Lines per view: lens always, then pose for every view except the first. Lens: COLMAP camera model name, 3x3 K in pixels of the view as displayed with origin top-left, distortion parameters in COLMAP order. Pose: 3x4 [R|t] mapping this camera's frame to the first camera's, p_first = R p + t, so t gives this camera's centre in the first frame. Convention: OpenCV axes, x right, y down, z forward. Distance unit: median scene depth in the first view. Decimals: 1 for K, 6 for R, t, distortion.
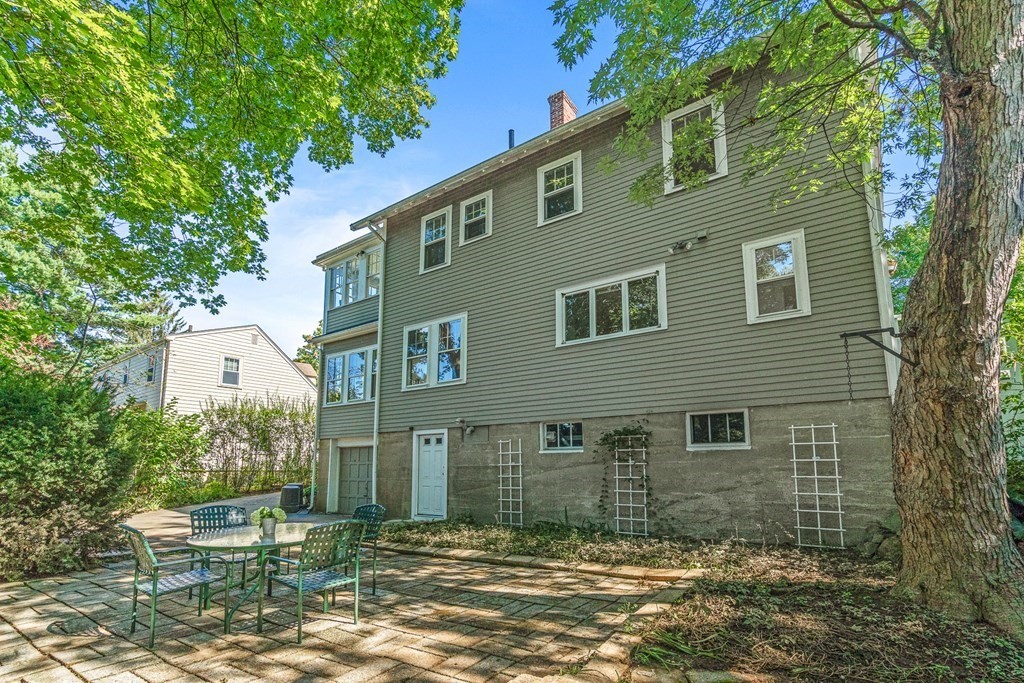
lens RADIAL K [[475.6, 0, 511.3], [0, 475.6, 409.8], [0, 0, 1]] dist [-0.002545, -0.000310]
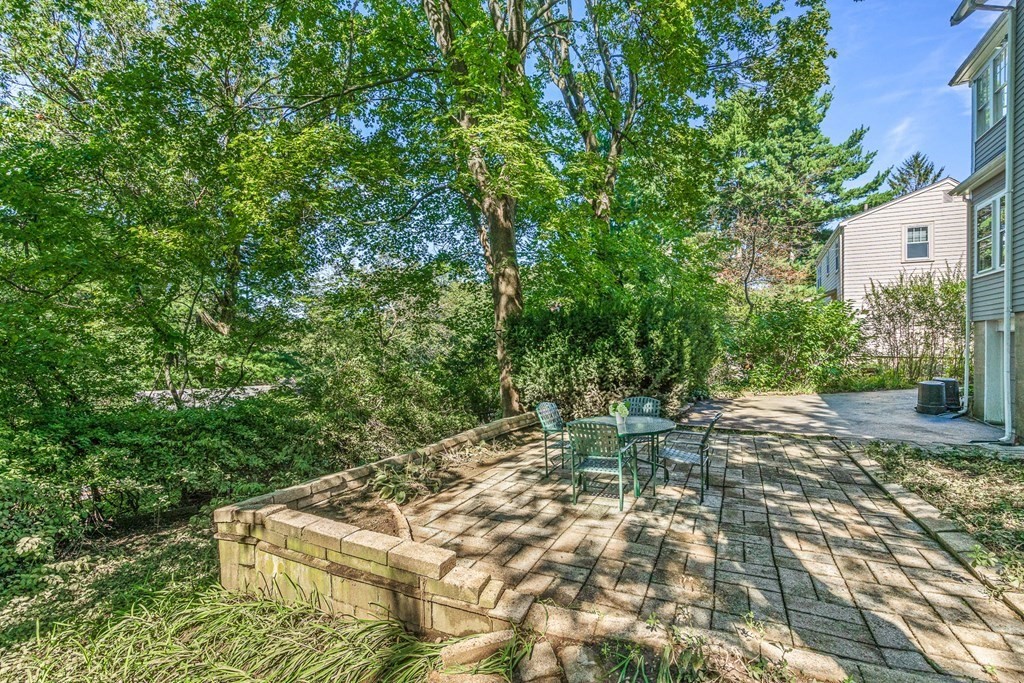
lens RADIAL K [[480.5, 0, 512.0], [0, 480.5, 341.5], [0, 0, 1]] dist [0.001591, 0.000330]
pose [[0.157936, -0.003163, -0.987444, 0.549161], [0.118346, 0.992848, 0.015749, -0.011851], [0.980332, -0.119347, 0.157181, 0.404483]]
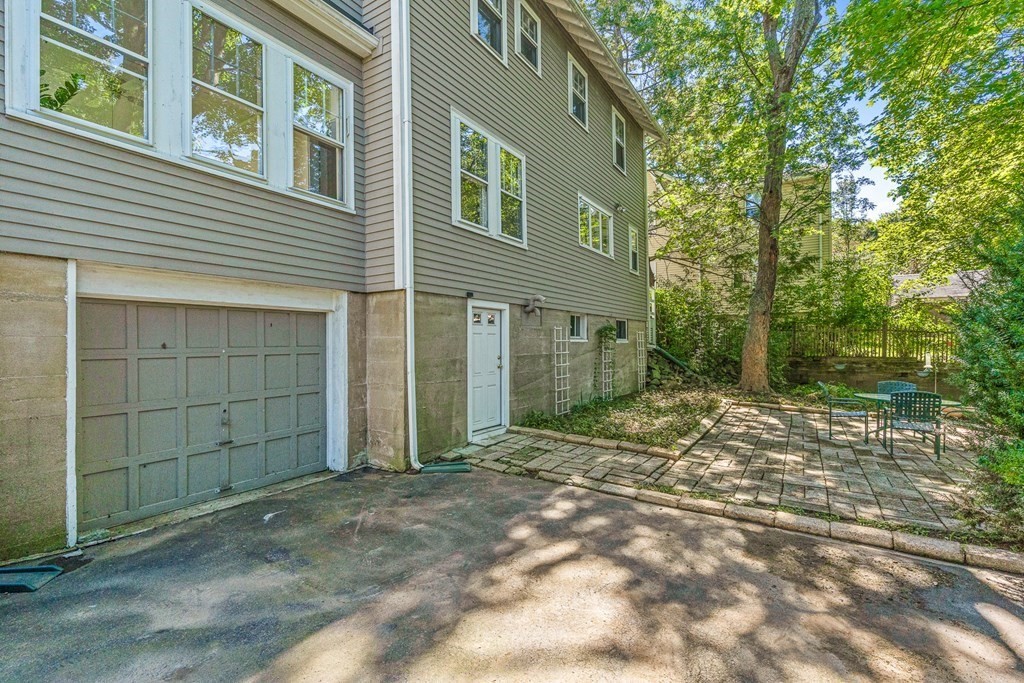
lens RADIAL K [[480.5, 0, 512.0], [0, 480.5, 341.5], [0, 0, 1]] dist [0.001591, 0.000330]
pose [[-0.058083, 0.008504, 0.998276, -1.494050], [-0.118119, 0.992881, -0.015330, 0.184458], [-0.991299, -0.118806, -0.056665, 1.784082]]
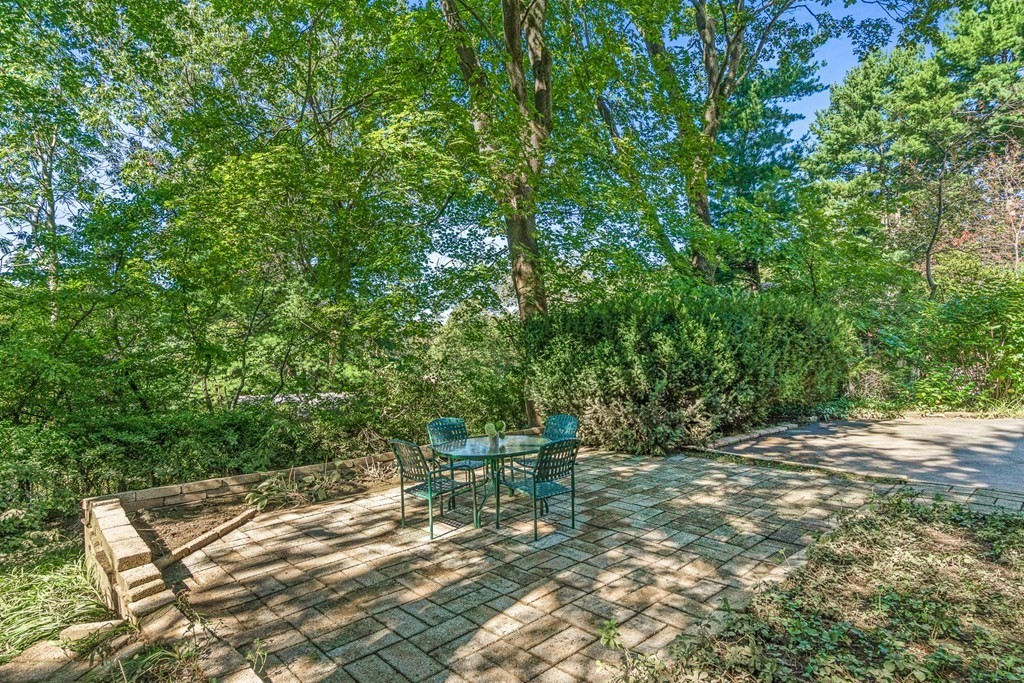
lens RADIAL K [[557.9, 0, 507.2], [0, 557.9, 344.1], [0, 0, 1]] dist [0.006209, 0.000936]
pose [[-0.207741, 0.004026, -0.978176, 0.594293], [0.132504, 0.990890, -0.024062, 0.041993], [0.969168, -0.134611, -0.206382, 1.000177]]
